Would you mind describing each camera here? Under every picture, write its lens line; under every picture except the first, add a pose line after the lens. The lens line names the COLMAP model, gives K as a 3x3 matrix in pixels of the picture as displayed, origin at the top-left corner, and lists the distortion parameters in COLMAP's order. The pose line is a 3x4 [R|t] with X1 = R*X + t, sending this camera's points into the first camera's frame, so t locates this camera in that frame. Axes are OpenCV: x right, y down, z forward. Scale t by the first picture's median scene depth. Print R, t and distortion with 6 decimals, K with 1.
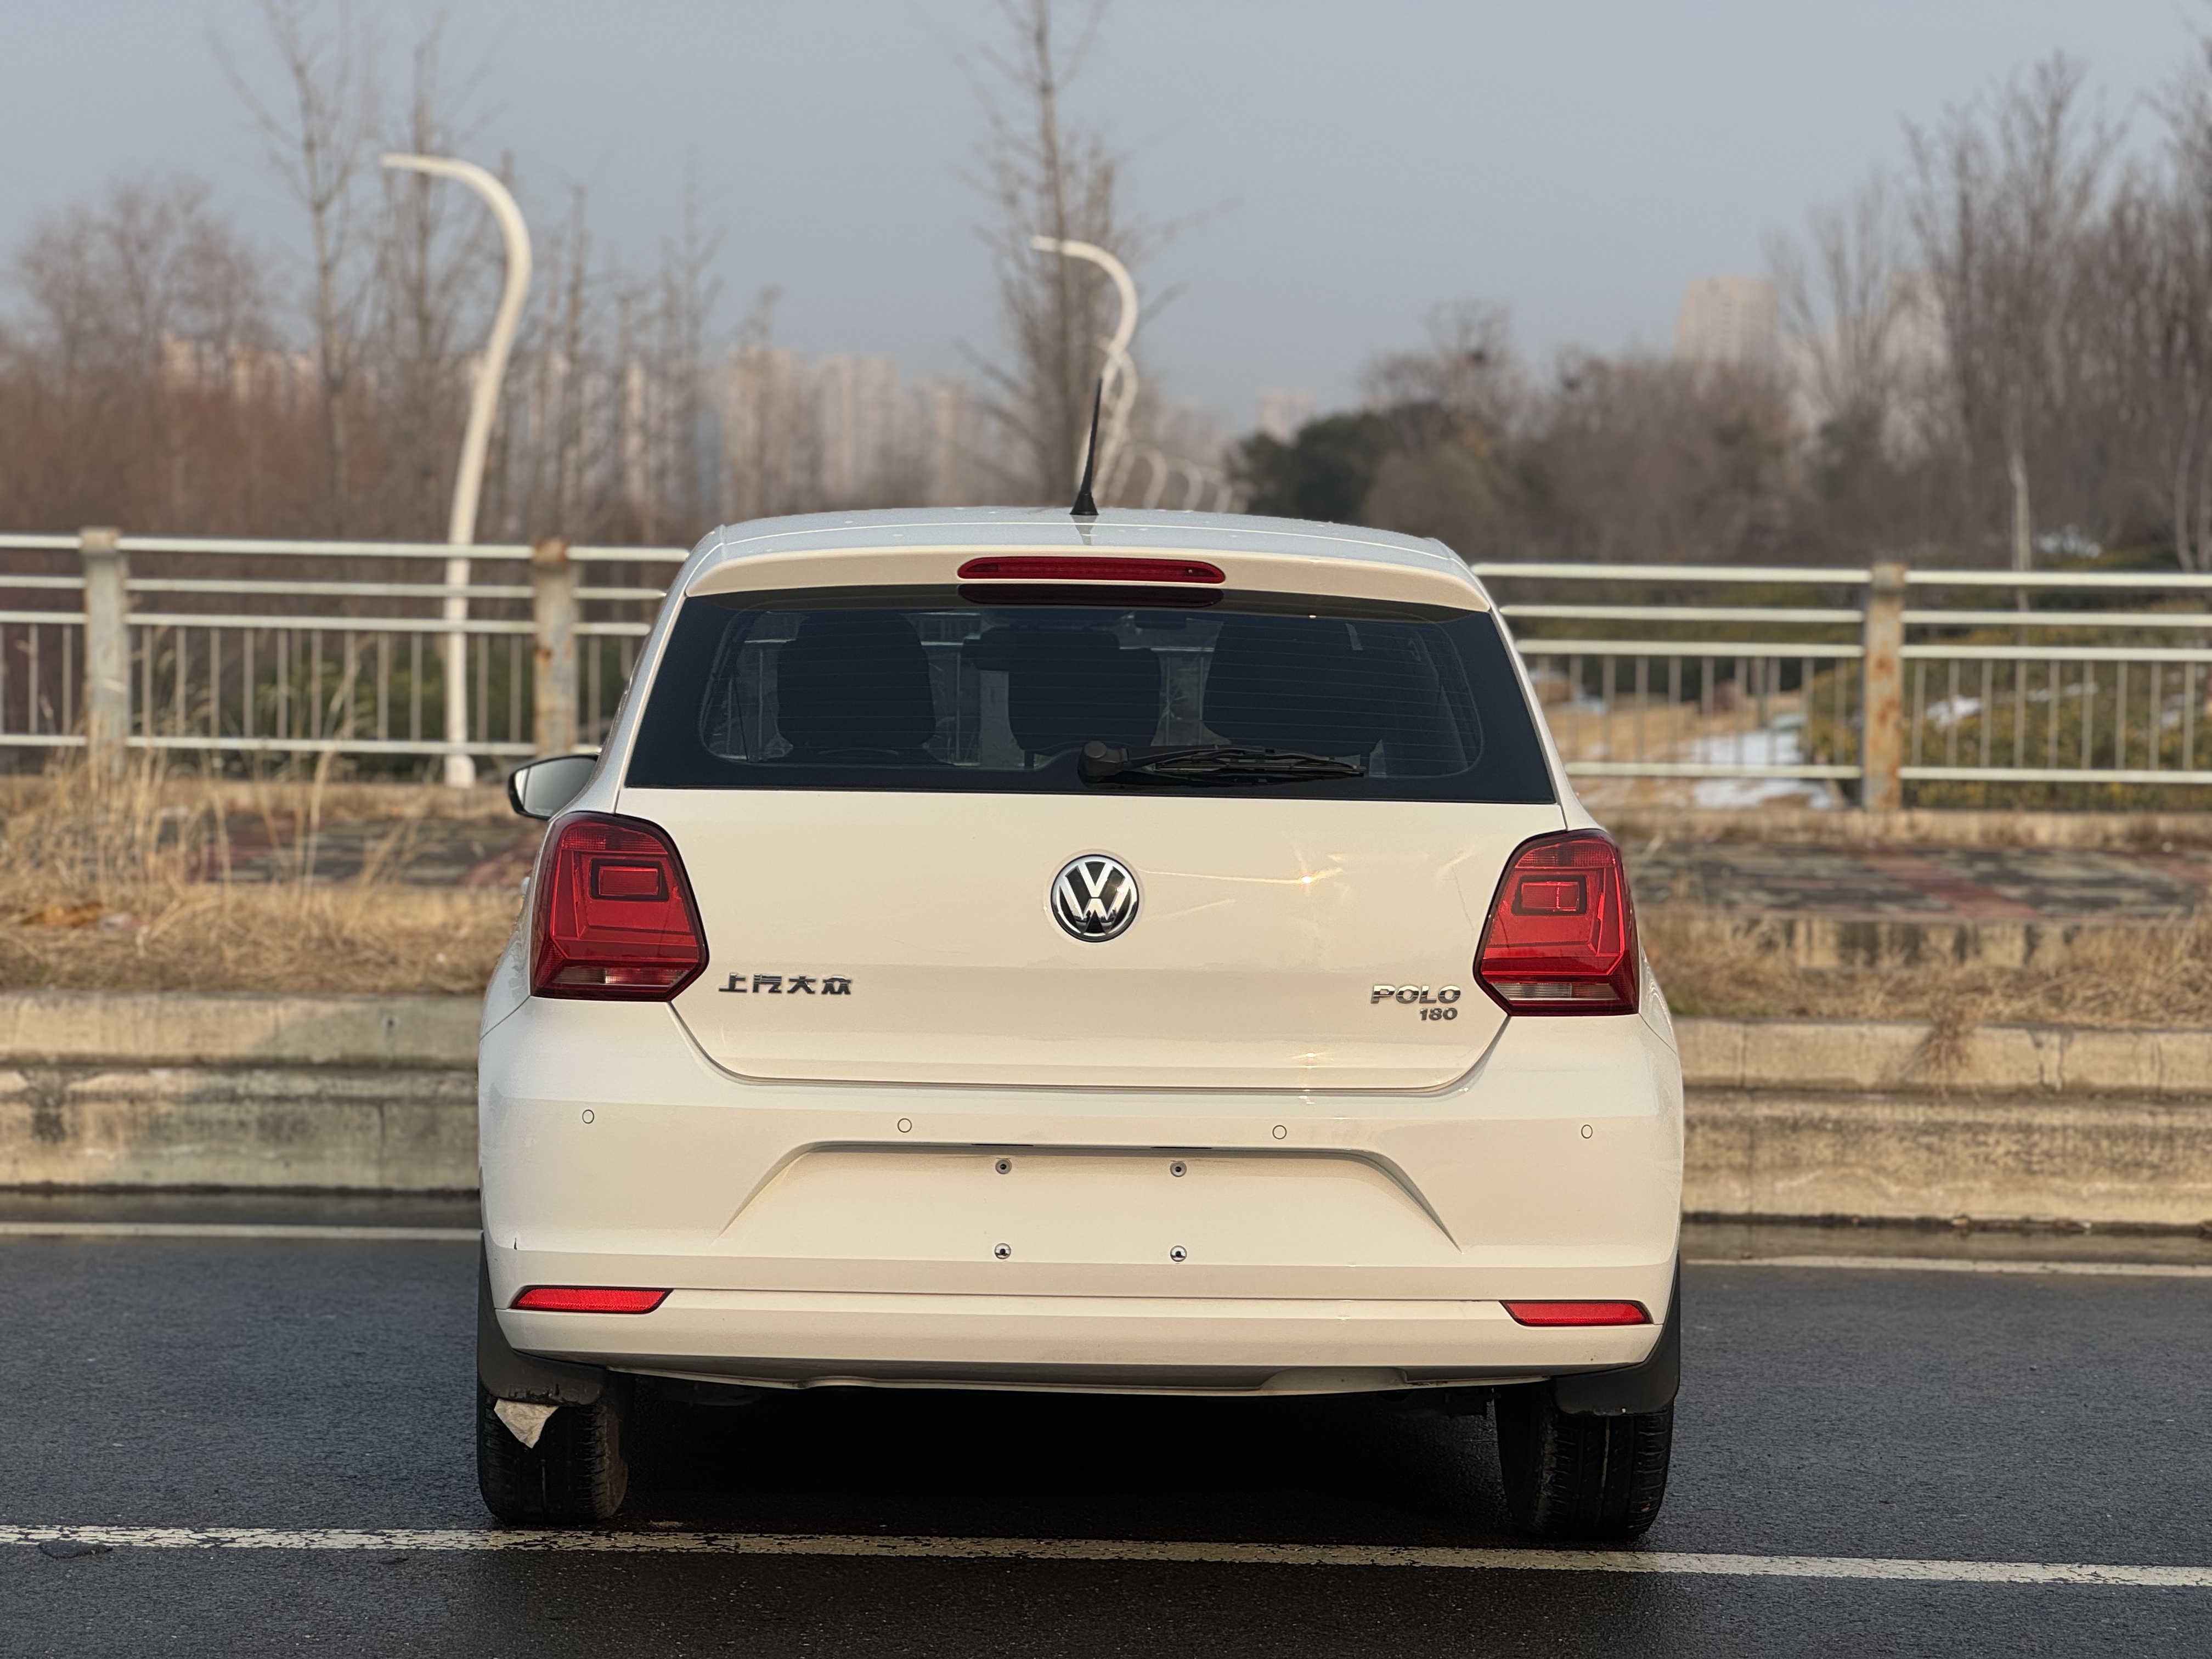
lens RADIAL K [[4820.5, 0, 1086.3], [0, 4820.5, 901.5], [0, 0, 1]] dist [0.258447, 0.000000]
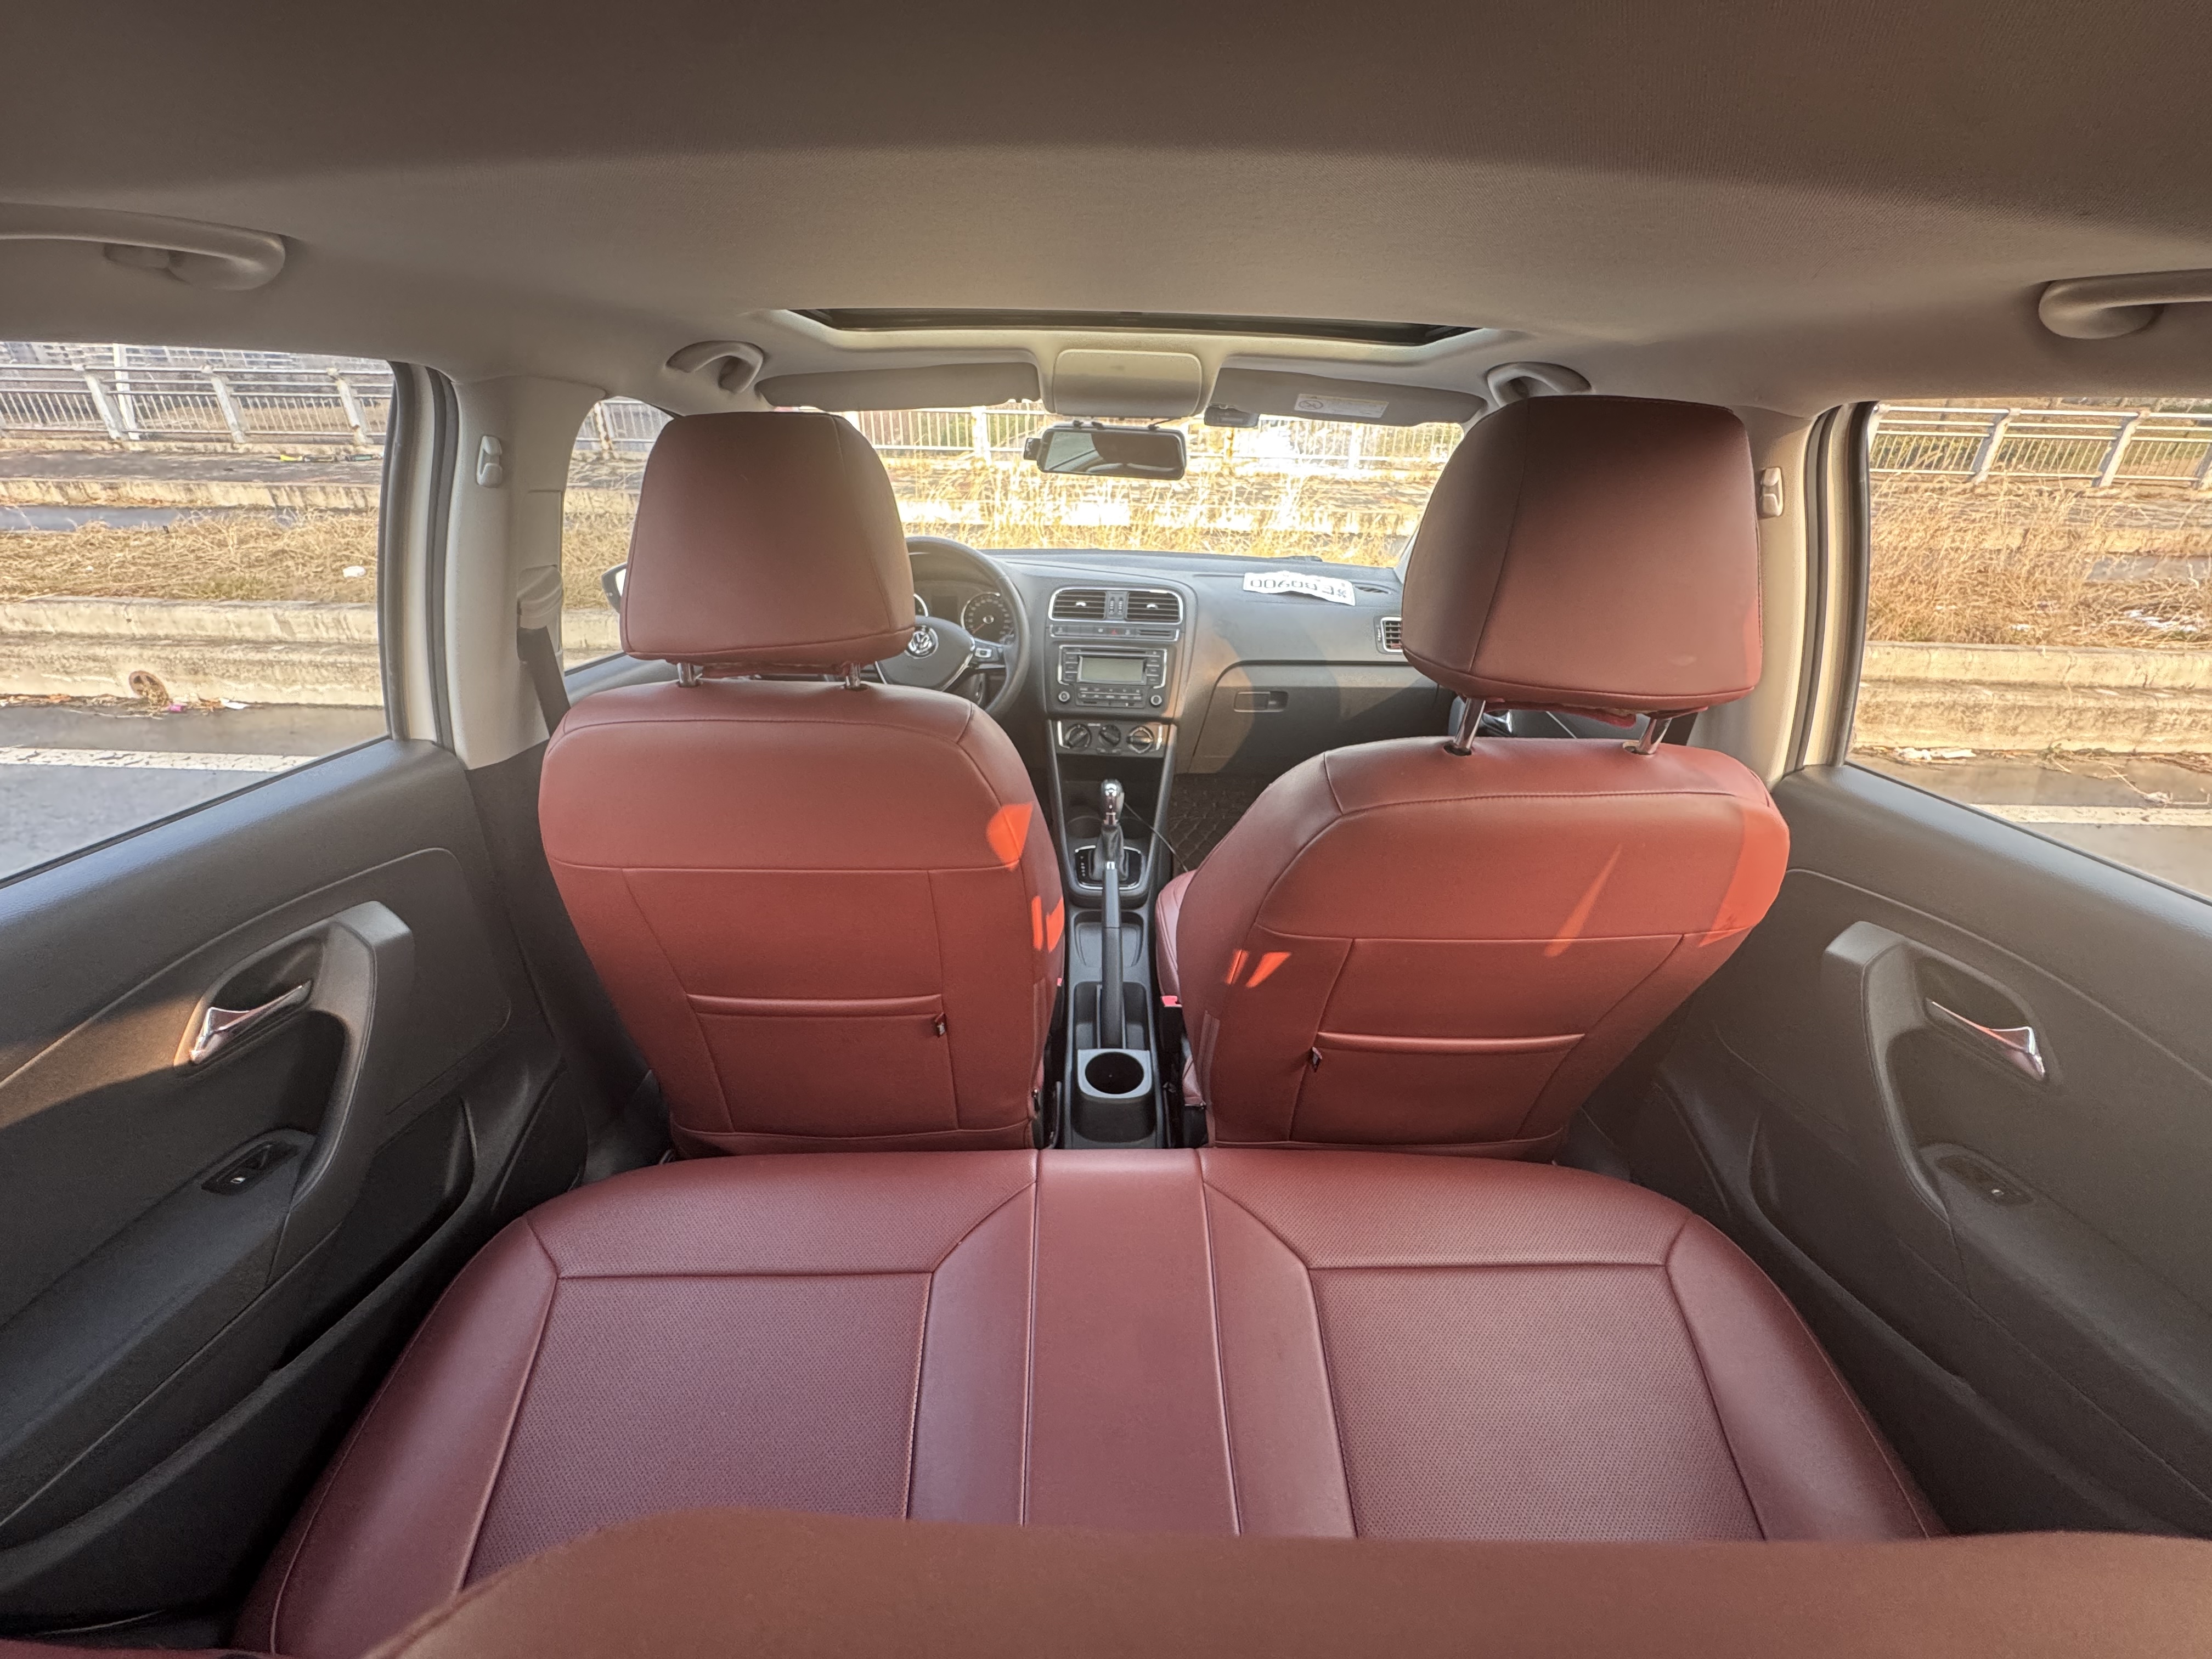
lens RADIAL K [[888.0, 0, 1098.4], [0, 888.0, 832.1], [0, 0, 1]] dist [-0.001724, 0.000338]
pose [[0.999589, 0.015178, -0.024317, -0.004289], [-0.004829, 0.925355, 0.379070, -0.038545], [0.028256, -0.378797, 0.925049, 0.640653]]
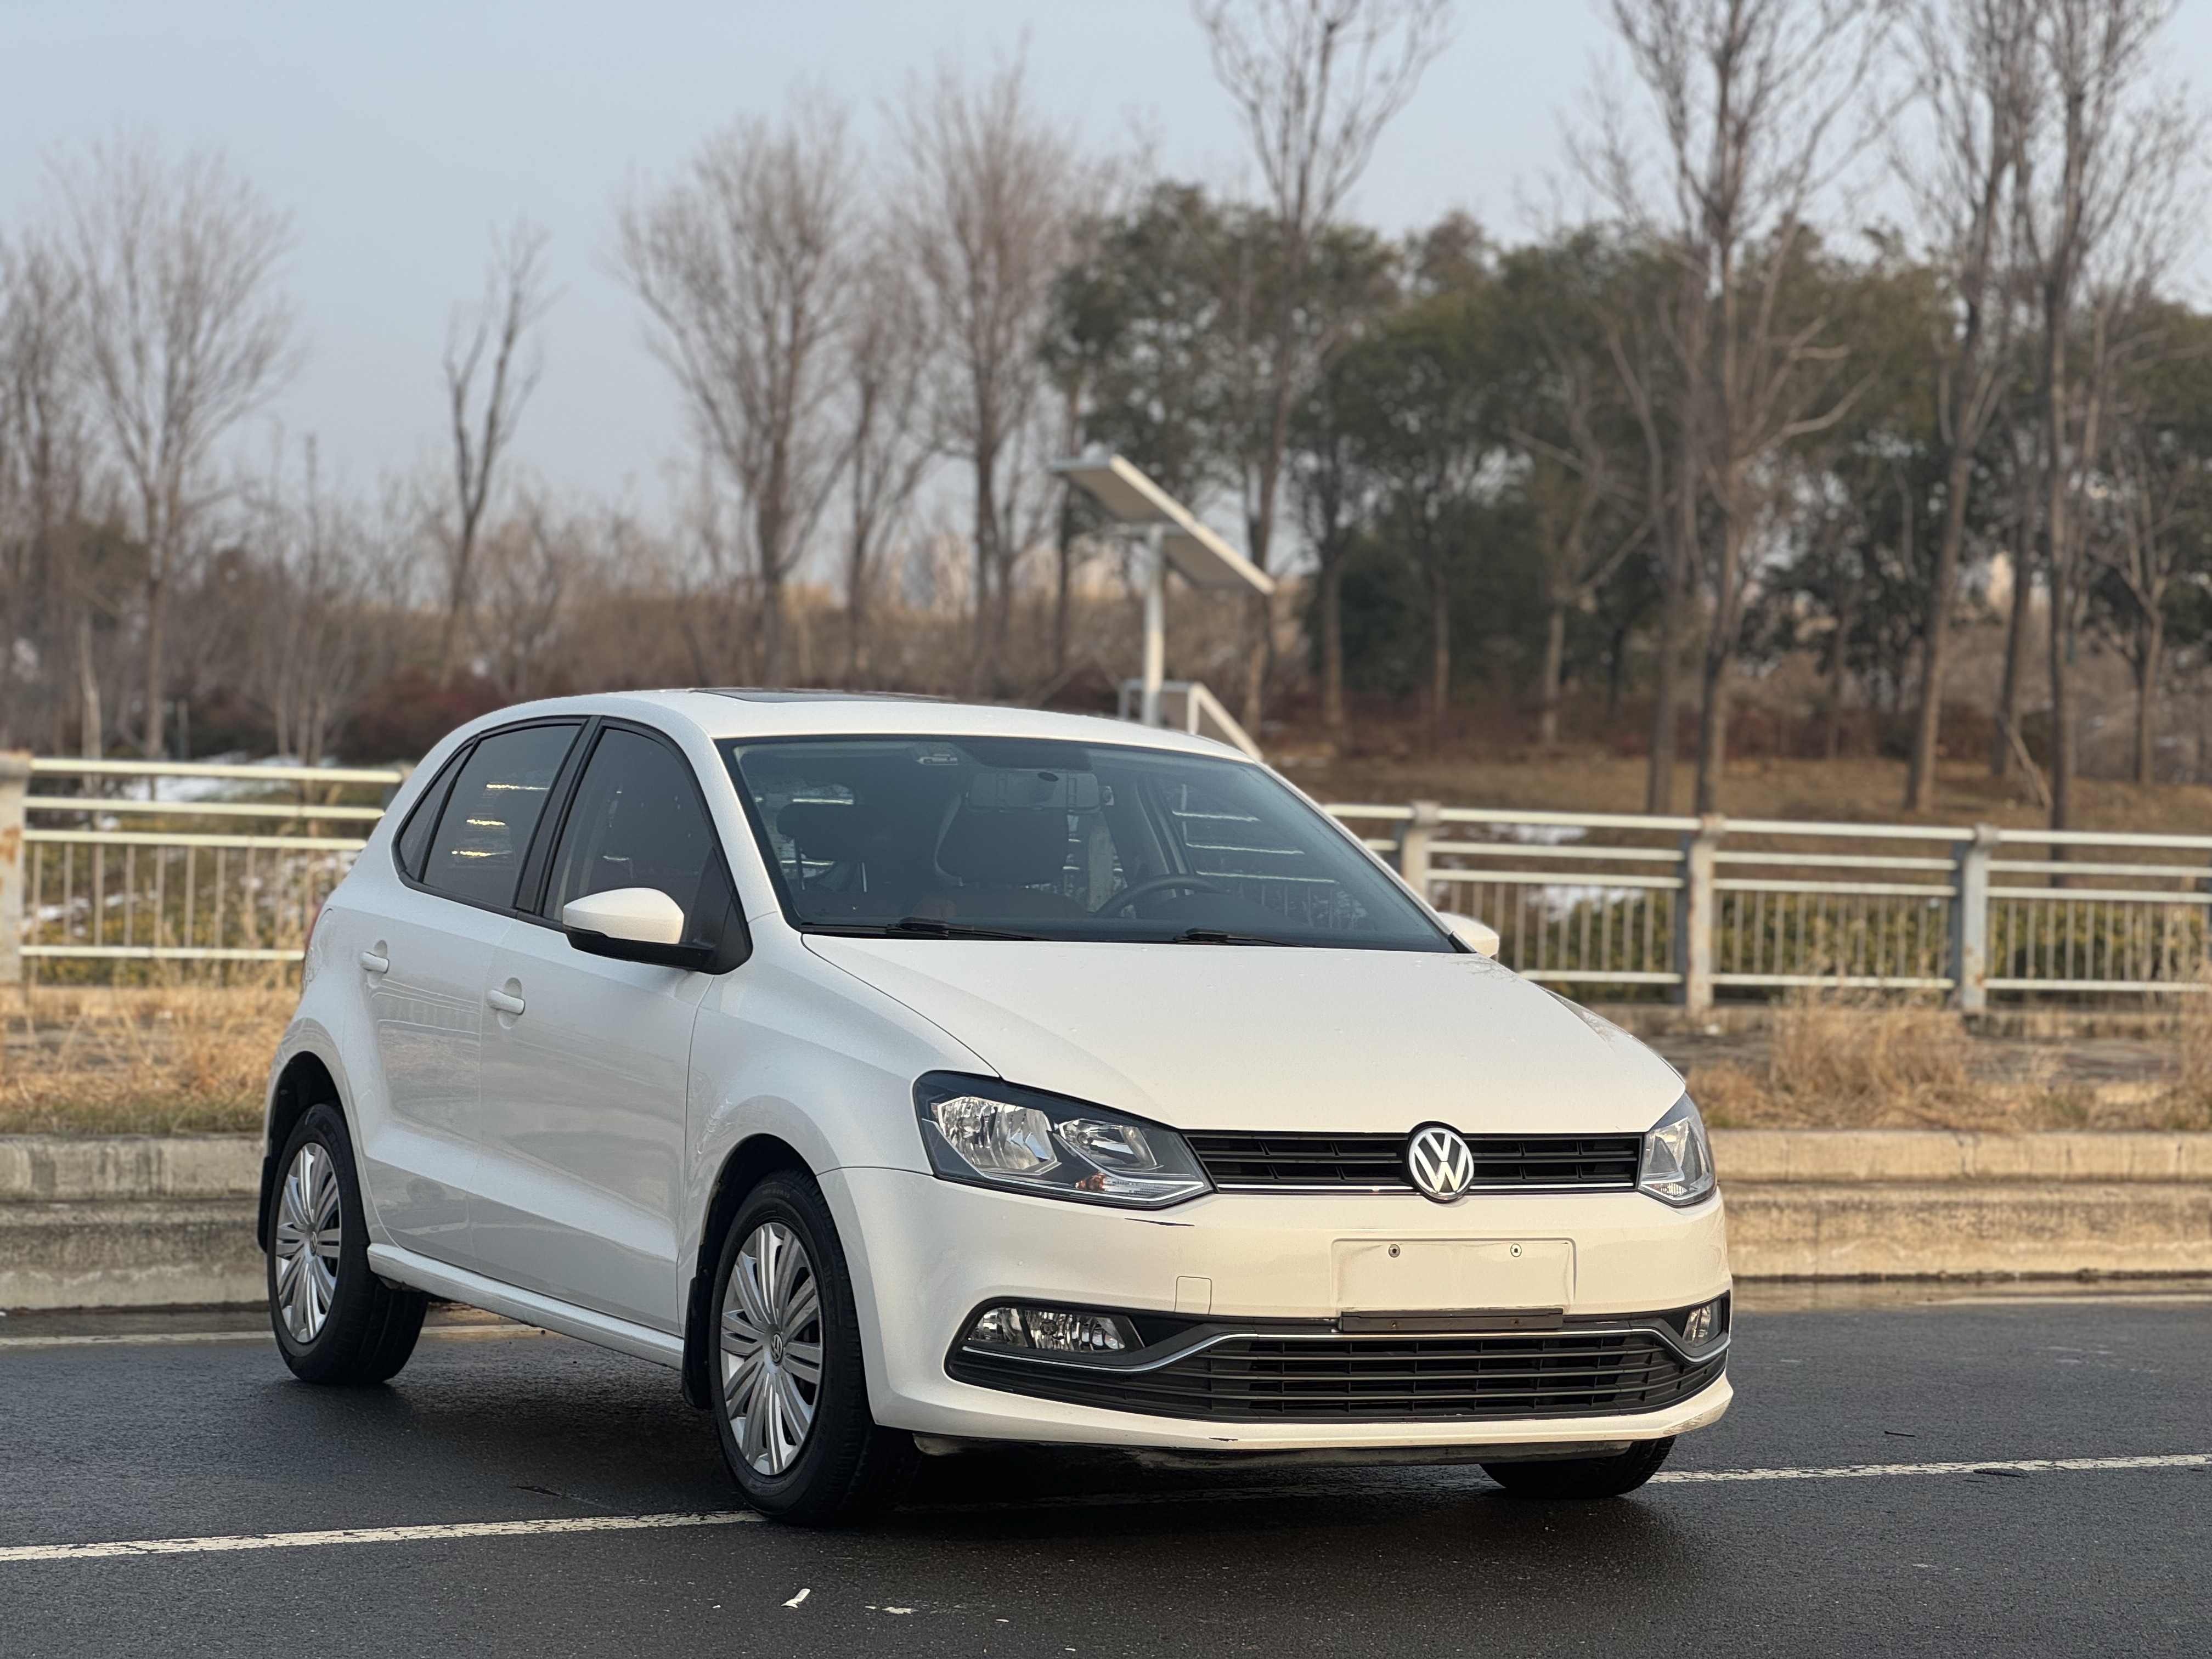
lens RADIAL K [[4760.7, 0, 1056.6], [0, 4760.7, 769.7], [0, 0, 1]] dist [0.245084, 0.000000]
pose [[0.884483, 0.016160, 0.466292, -0.675334], [0.016283, 0.997722, -0.065464, 0.008600], [-0.466288, 0.065495, 0.882205, -0.088835]]
